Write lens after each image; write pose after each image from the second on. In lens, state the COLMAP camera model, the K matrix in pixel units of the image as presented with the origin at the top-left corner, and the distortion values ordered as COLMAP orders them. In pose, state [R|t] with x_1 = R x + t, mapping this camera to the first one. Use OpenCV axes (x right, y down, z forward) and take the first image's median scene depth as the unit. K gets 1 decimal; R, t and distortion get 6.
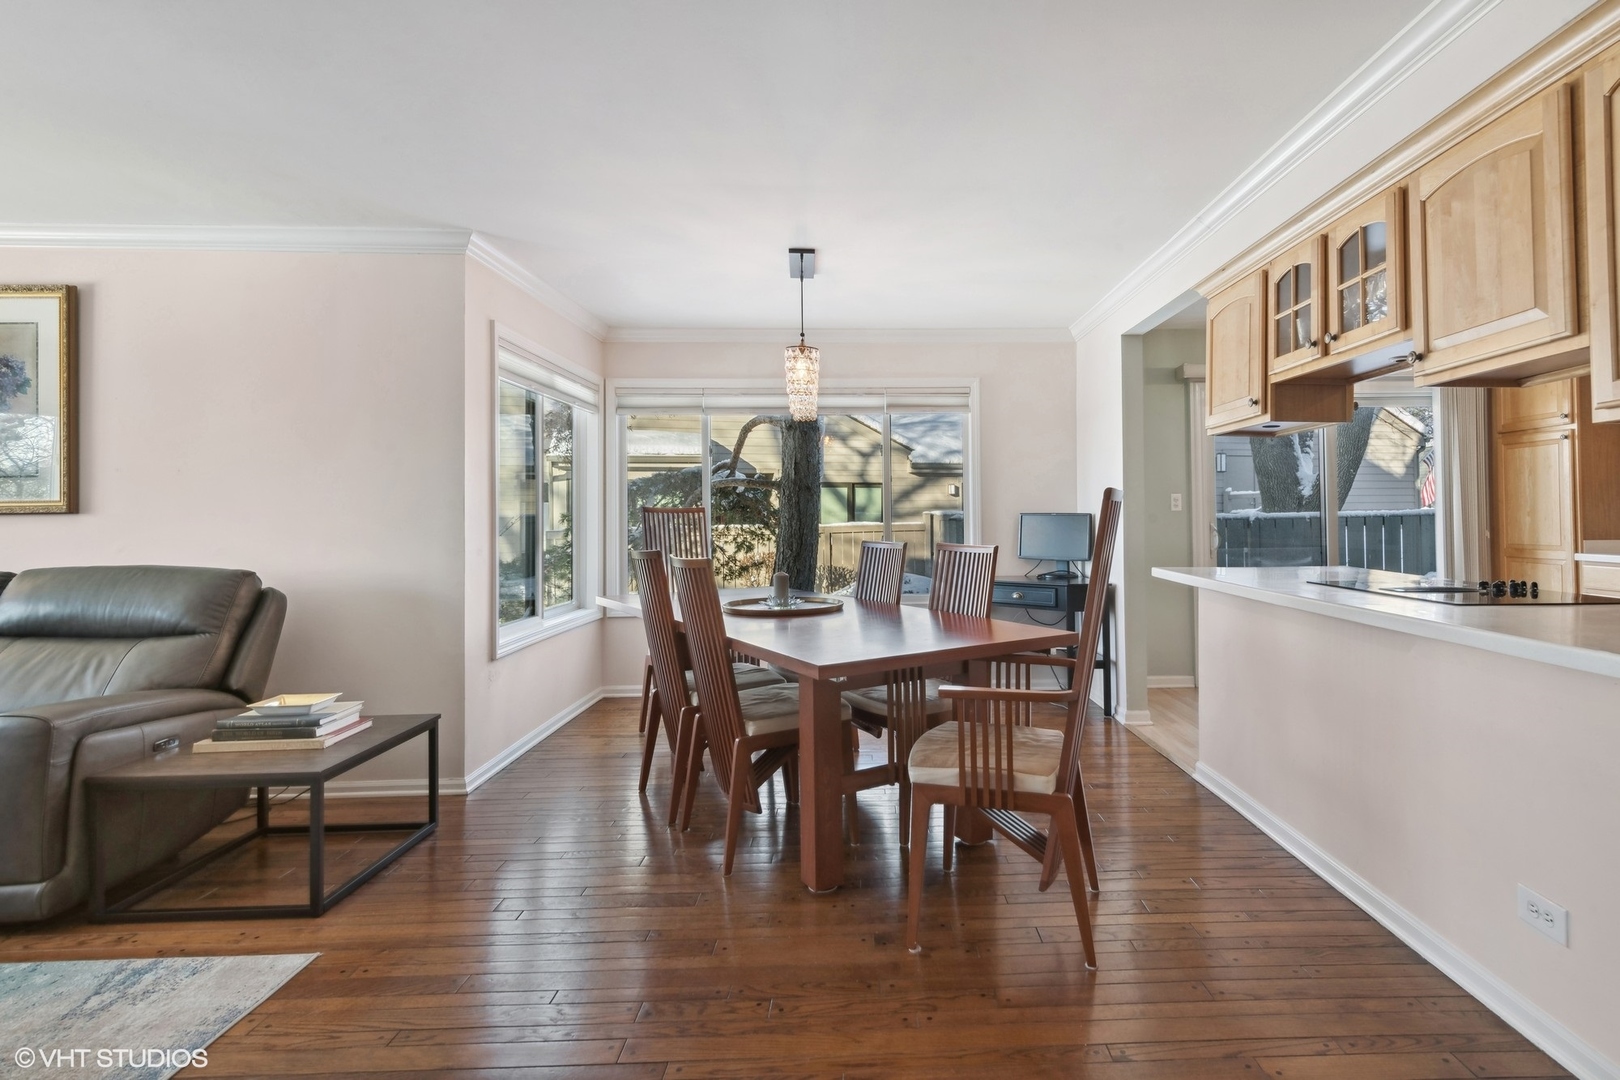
lens RADIAL K [[798.3, 0, 879.7], [0, 798.3, 505.0], [0, 0, 1]] dist [0.004664, -0.000599]
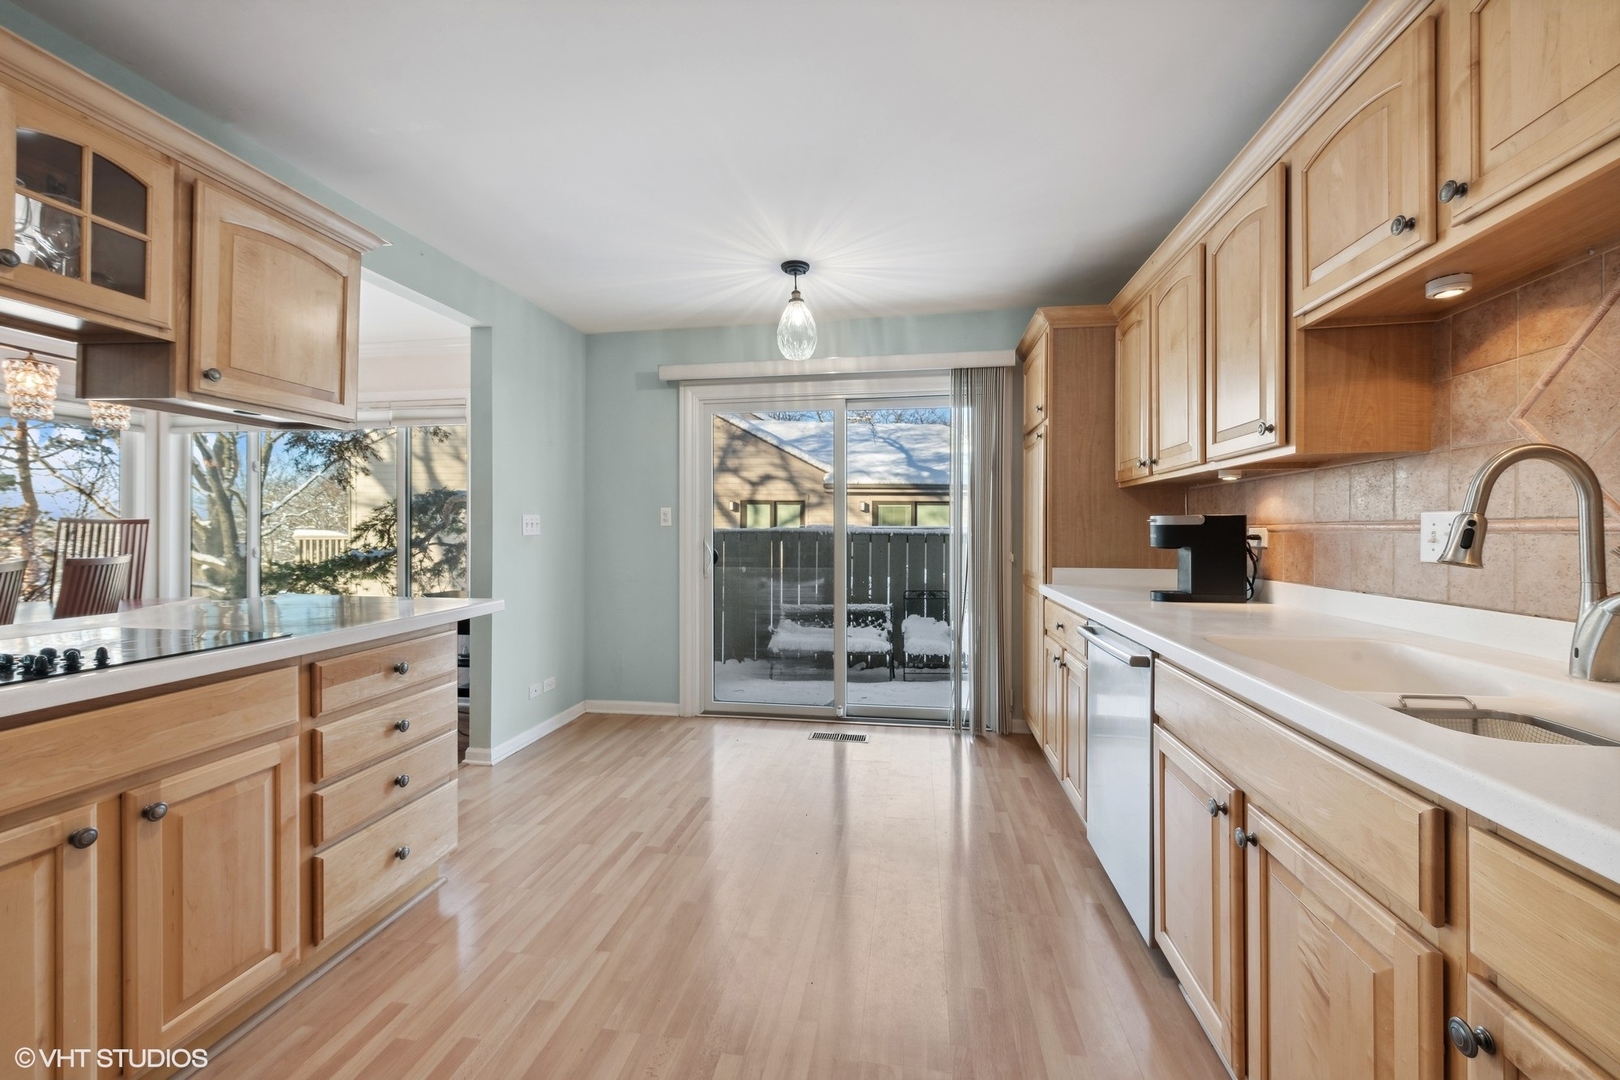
lens RADIAL K [[637.8, 0, 815.2], [0, 637.8, 532.6], [0, 0, 1]] dist [0.003248, -0.000854]
pose [[0.977508, 0.008843, -0.210714, 1.236210], [-0.004478, 0.999766, 0.021184, -0.003045], [0.210852, -0.019764, 0.977318, 0.525967]]
